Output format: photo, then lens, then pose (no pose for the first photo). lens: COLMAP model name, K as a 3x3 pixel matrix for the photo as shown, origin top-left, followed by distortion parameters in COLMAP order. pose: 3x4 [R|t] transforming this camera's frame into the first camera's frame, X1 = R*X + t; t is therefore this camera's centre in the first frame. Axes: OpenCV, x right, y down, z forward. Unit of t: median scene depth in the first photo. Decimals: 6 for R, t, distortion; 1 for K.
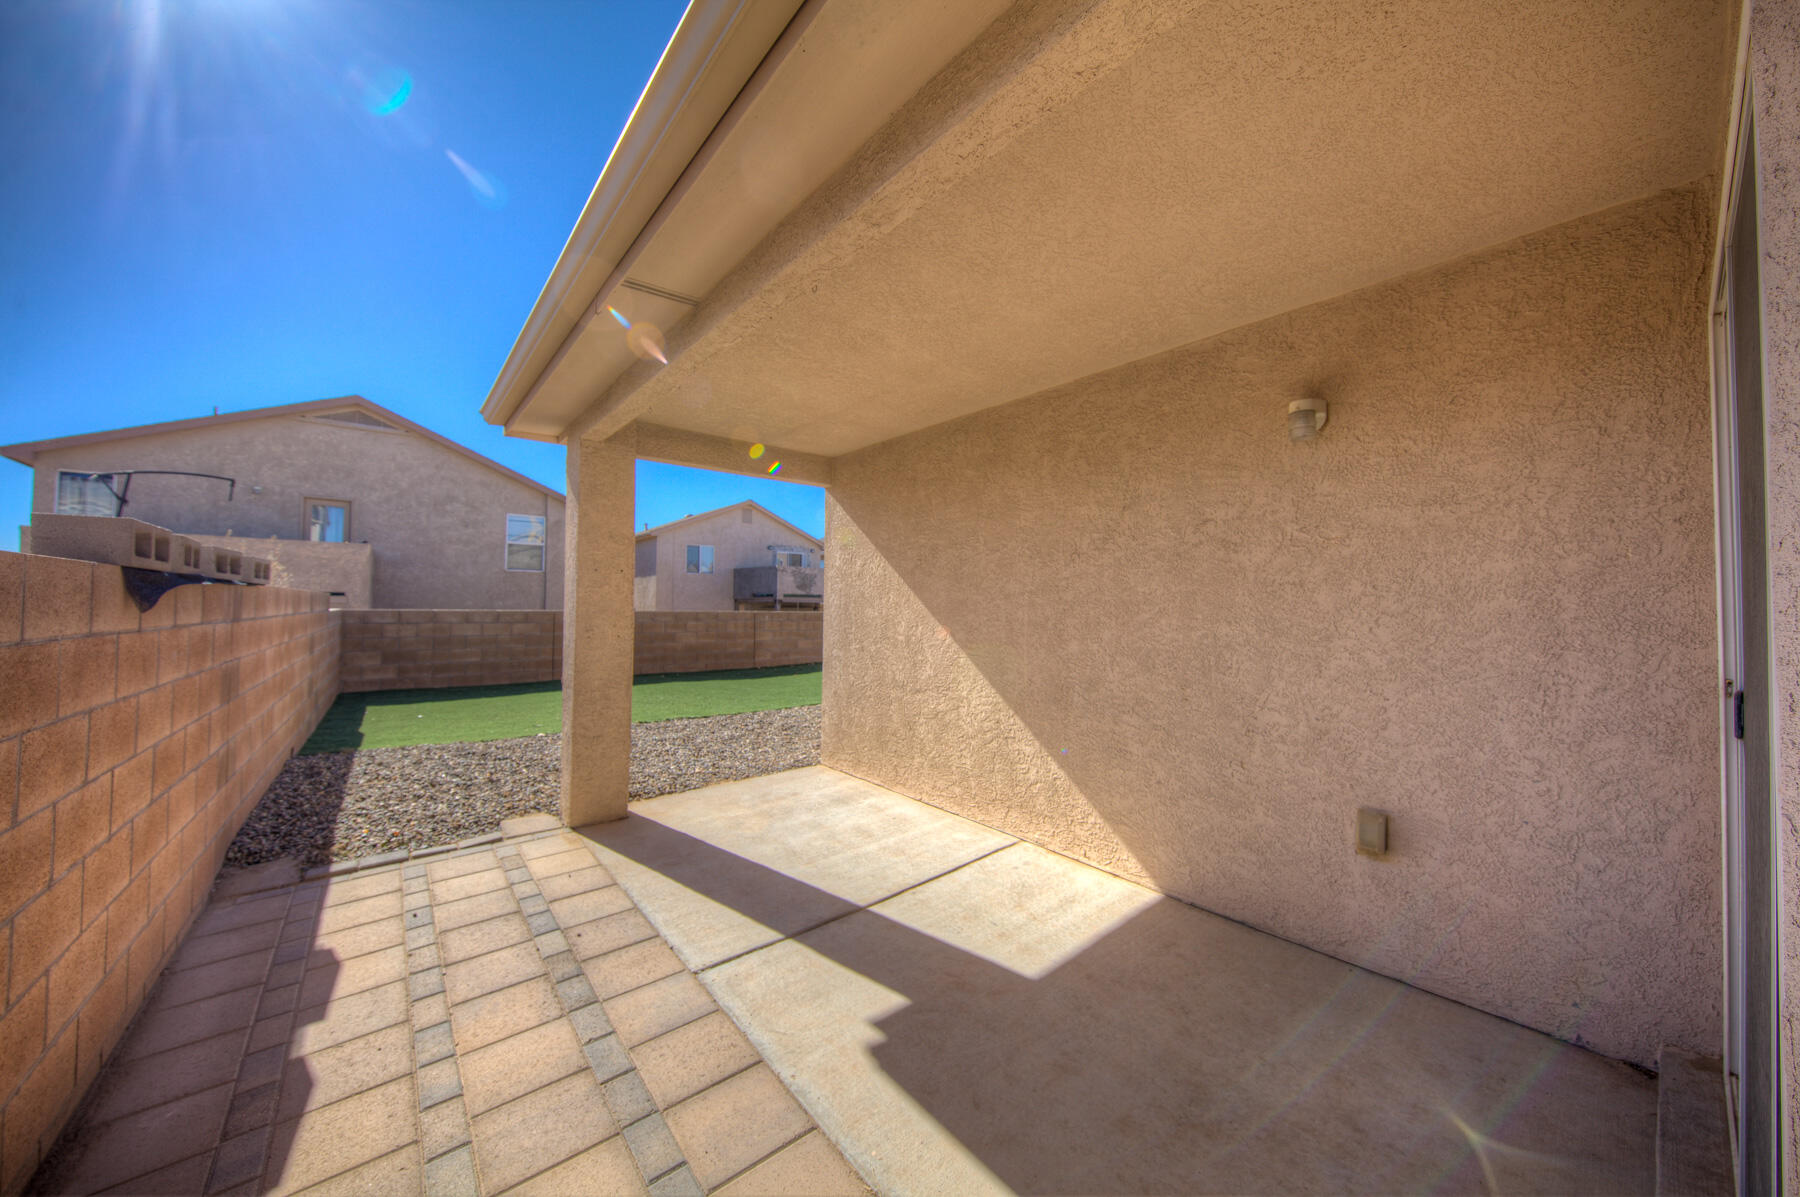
lens RADIAL K [[654.2, 0, 902.3], [0, 654.2, 589.3], [0, 0, 1]] dist [0.010200, -0.000033]
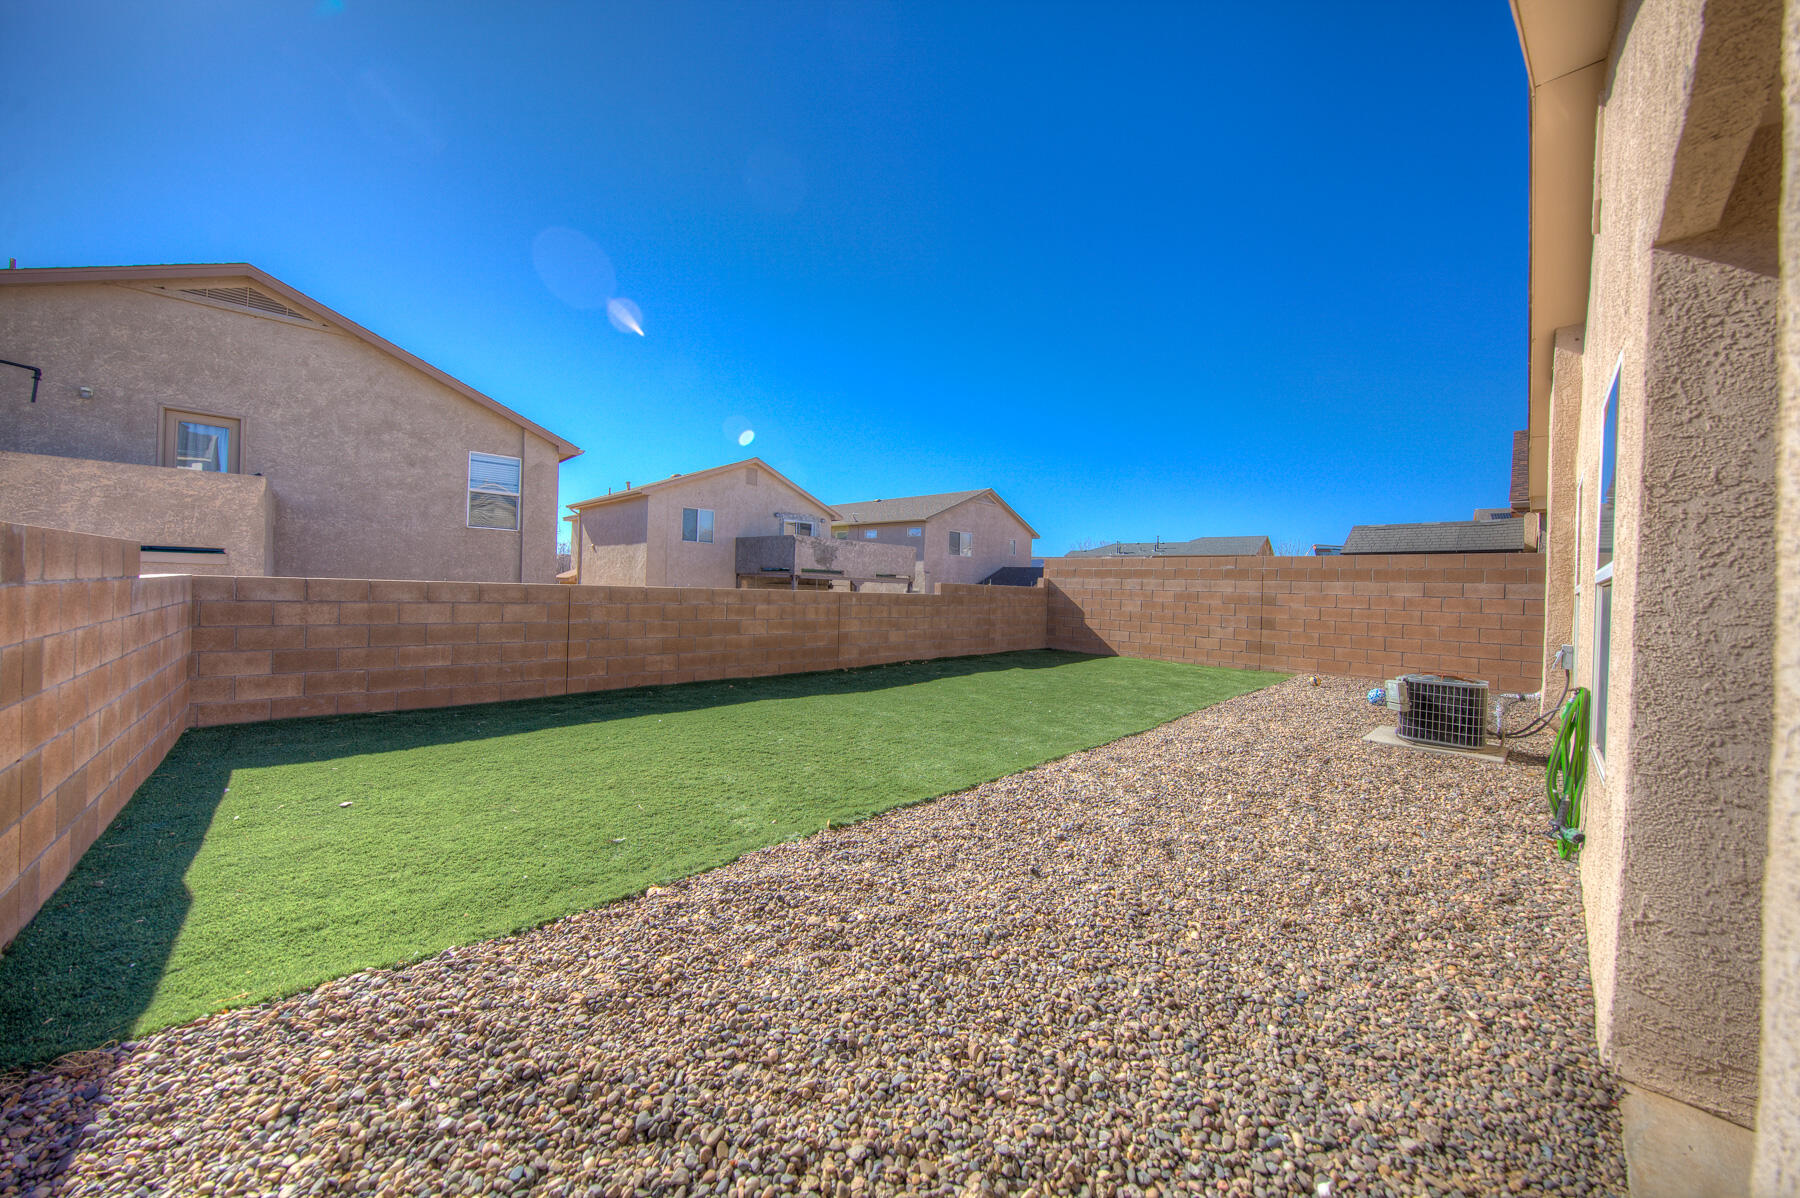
lens RADIAL K [[621.4, 0, 892.4], [0, 621.4, 590.7], [0, 0, 1]] dist [-0.000165, -0.000053]
pose [[0.995770, 0.023113, 0.088930, -0.209161], [-0.026295, 0.999049, 0.034779, 0.006797], [-0.088041, -0.036970, 0.995431, 0.286548]]
